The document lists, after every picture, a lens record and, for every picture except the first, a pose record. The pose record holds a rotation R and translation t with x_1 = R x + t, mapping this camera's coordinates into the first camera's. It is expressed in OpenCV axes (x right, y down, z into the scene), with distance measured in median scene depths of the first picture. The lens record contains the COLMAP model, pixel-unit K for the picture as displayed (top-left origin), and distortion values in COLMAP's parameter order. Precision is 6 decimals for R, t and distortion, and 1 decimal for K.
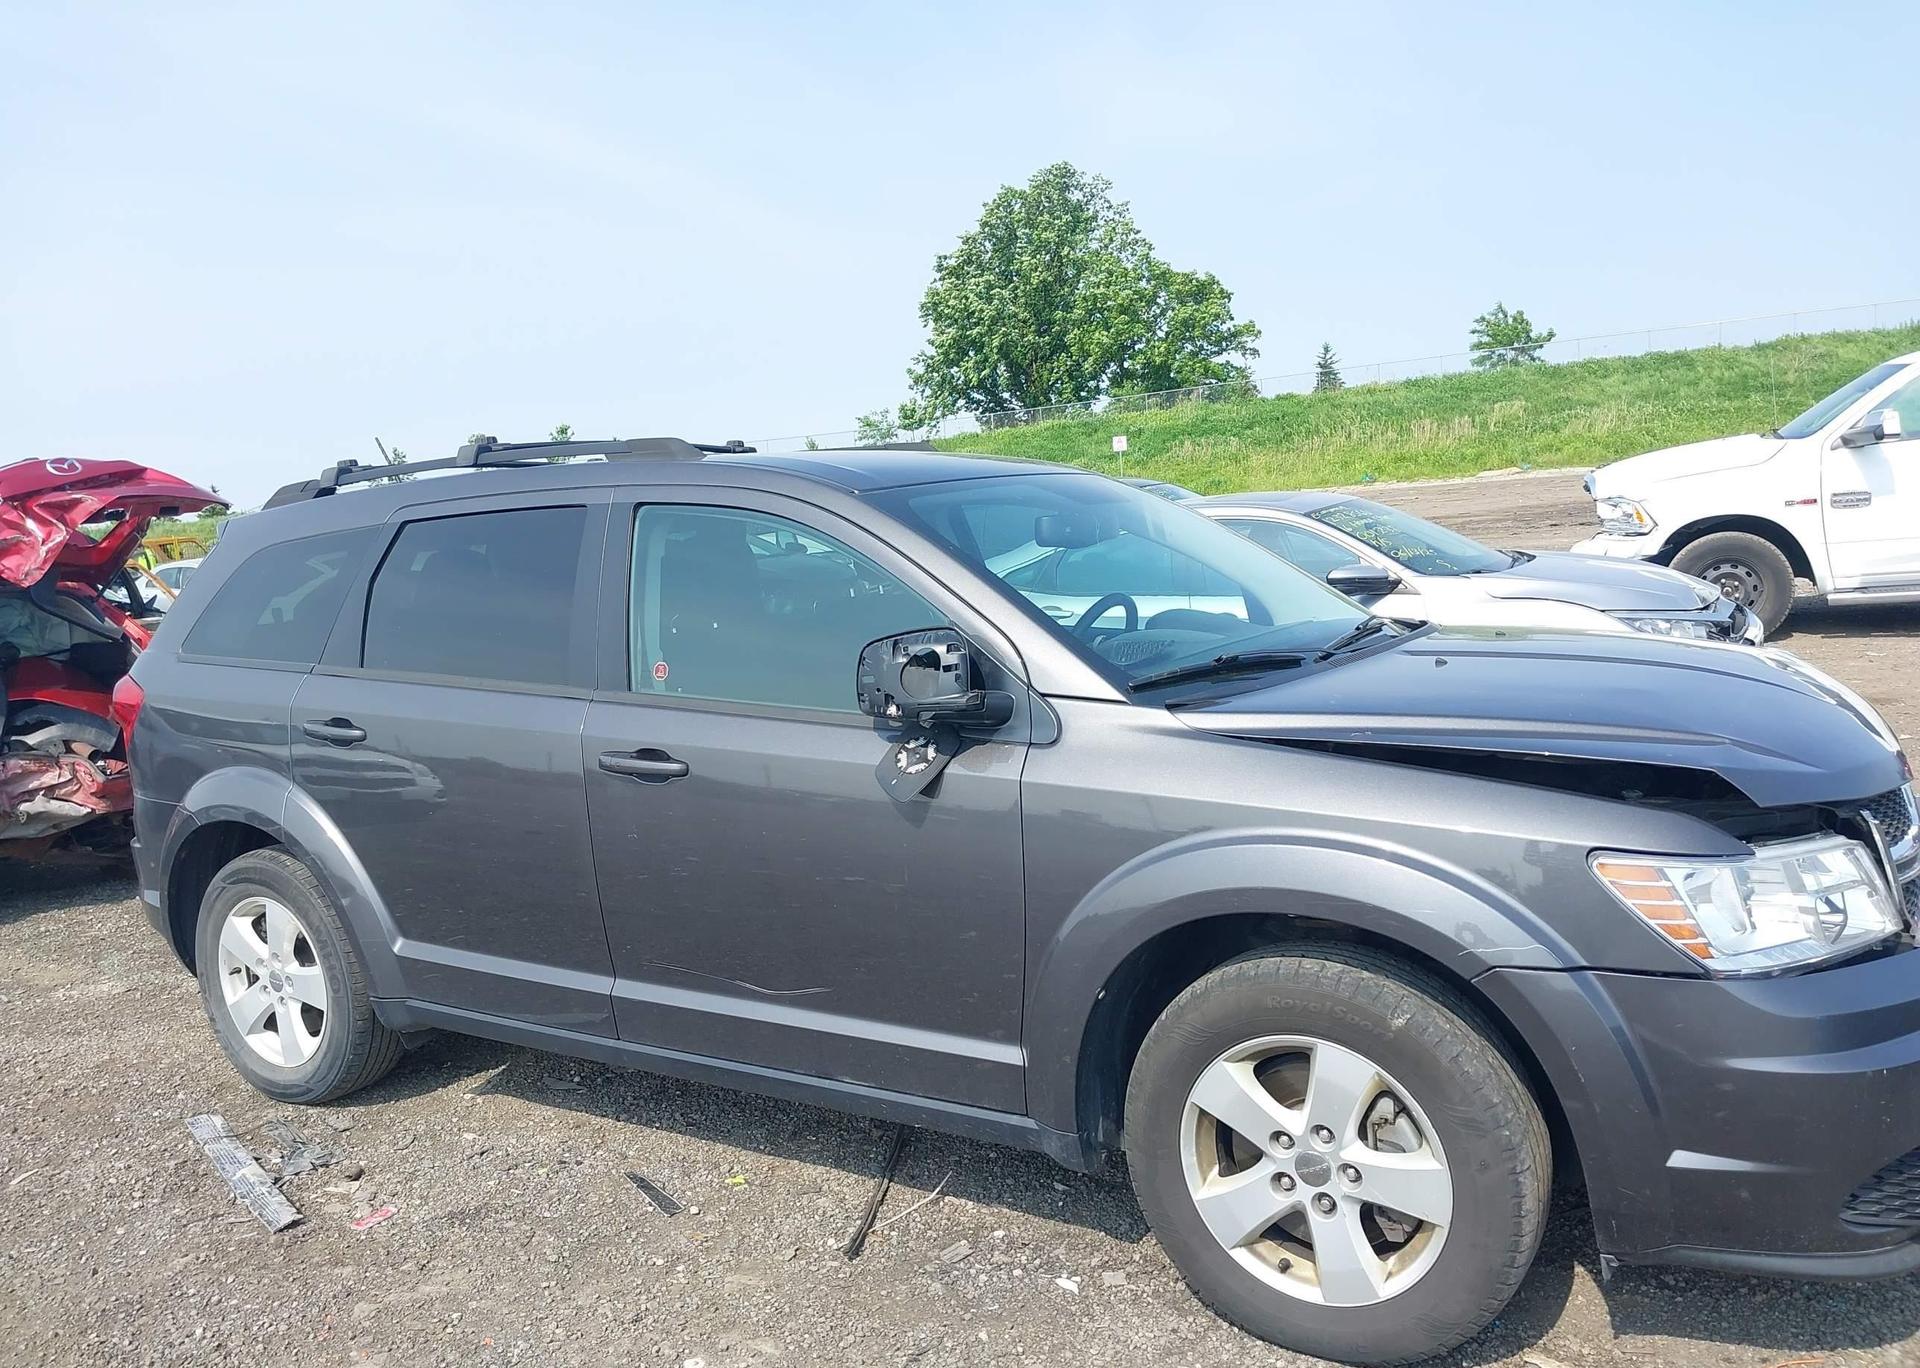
lens RADIAL K [[1501.8, 0, 958.2], [0, 1501.8, 712.1], [0, 0, 1]] dist [0.032121, -0.043818]
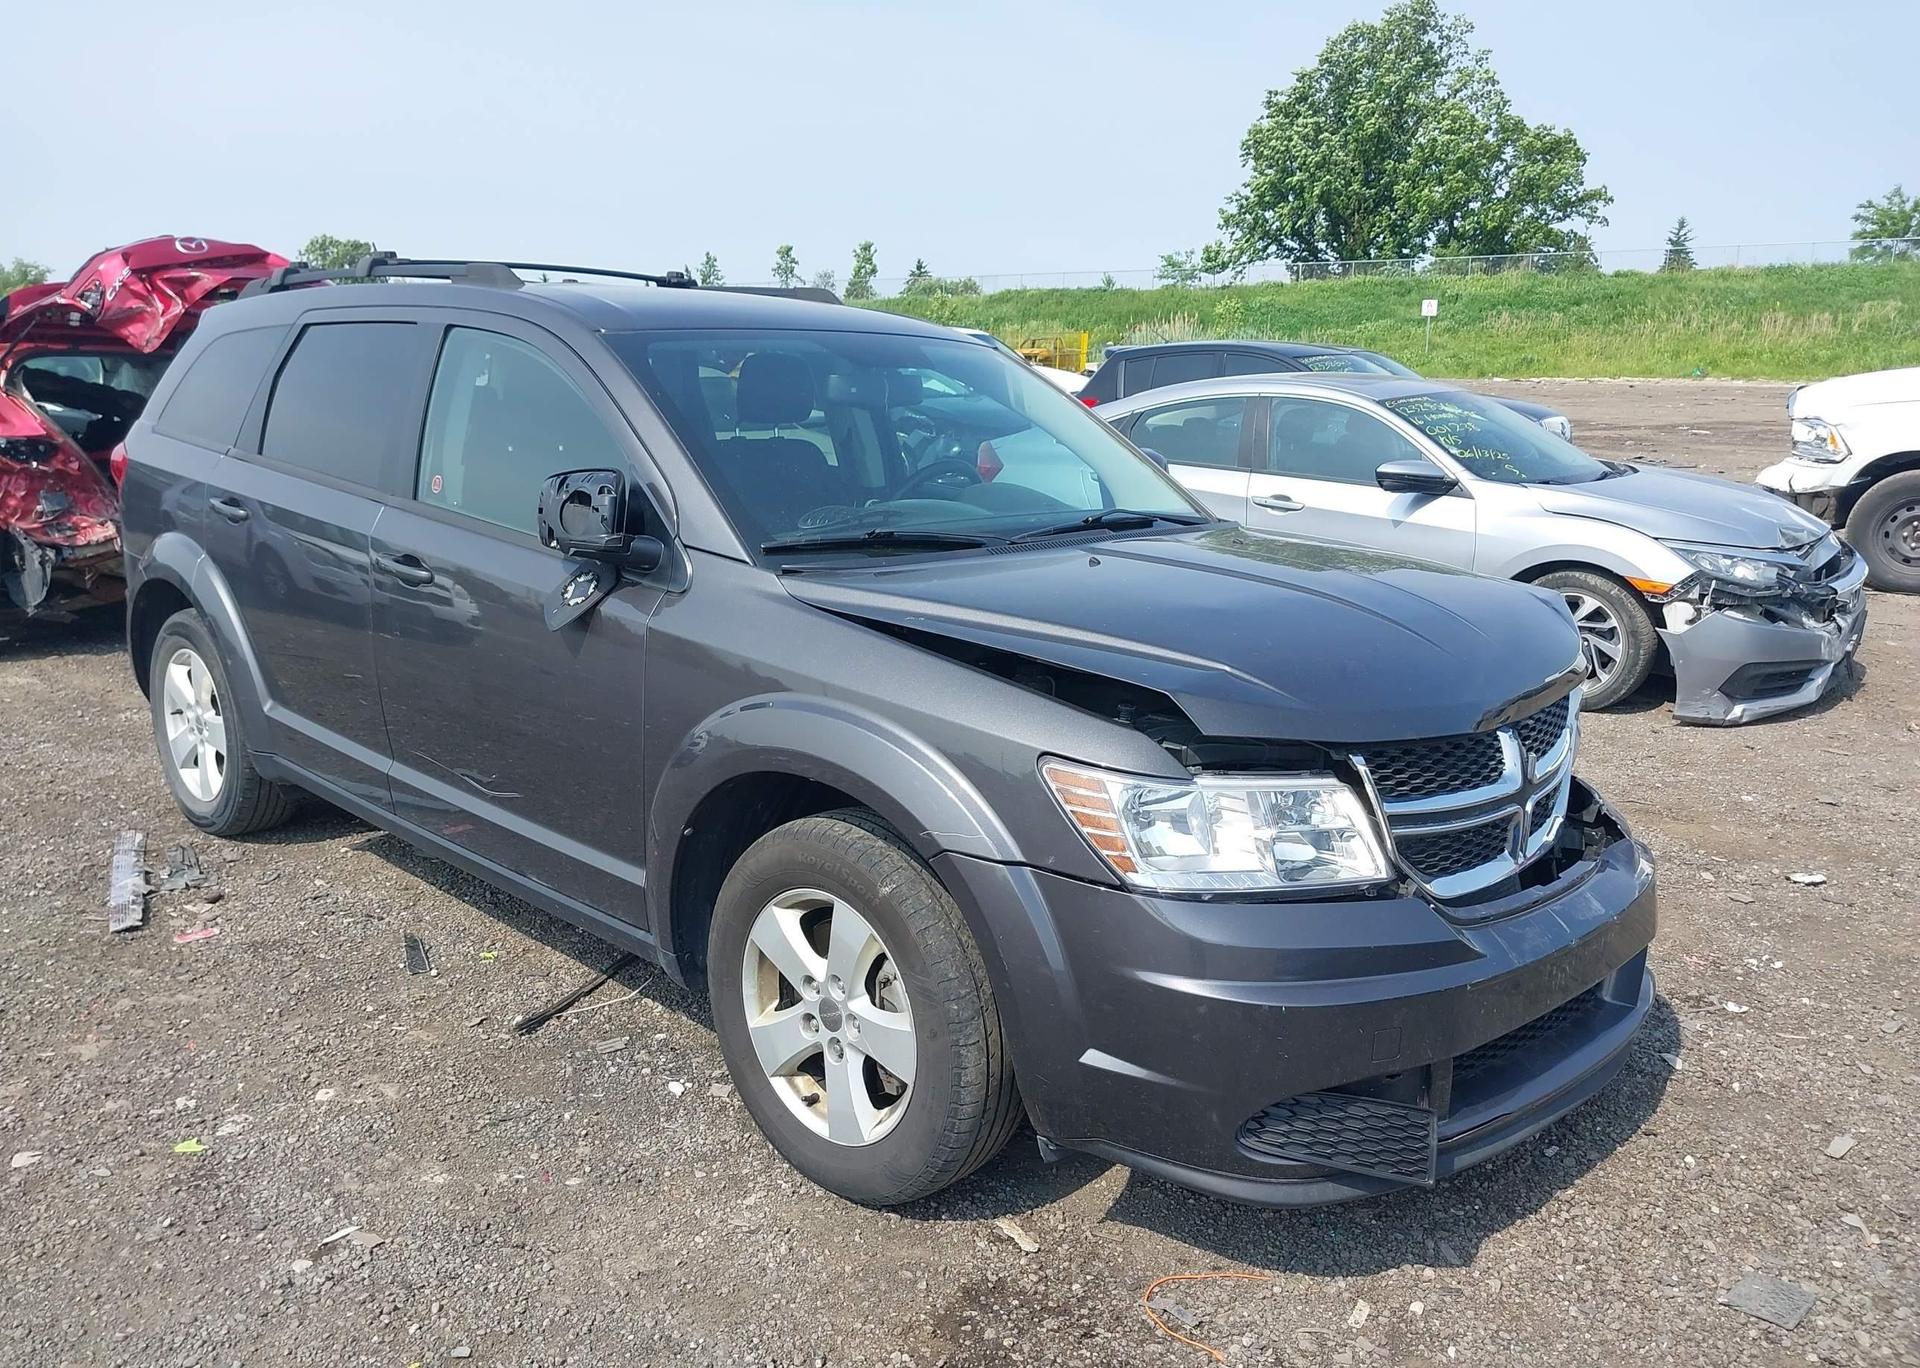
lens RADIAL K [[1501.8, 0, 949.7], [0, 1501.8, 697.6], [0, 0, 1]] dist [0.032121, -0.043818]
pose [[0.976427, 0.133057, -0.169962, 0.296121], [-0.116649, 0.987800, 0.103167, -0.025151], [0.181615, -0.080909, 0.980036, -0.007056]]
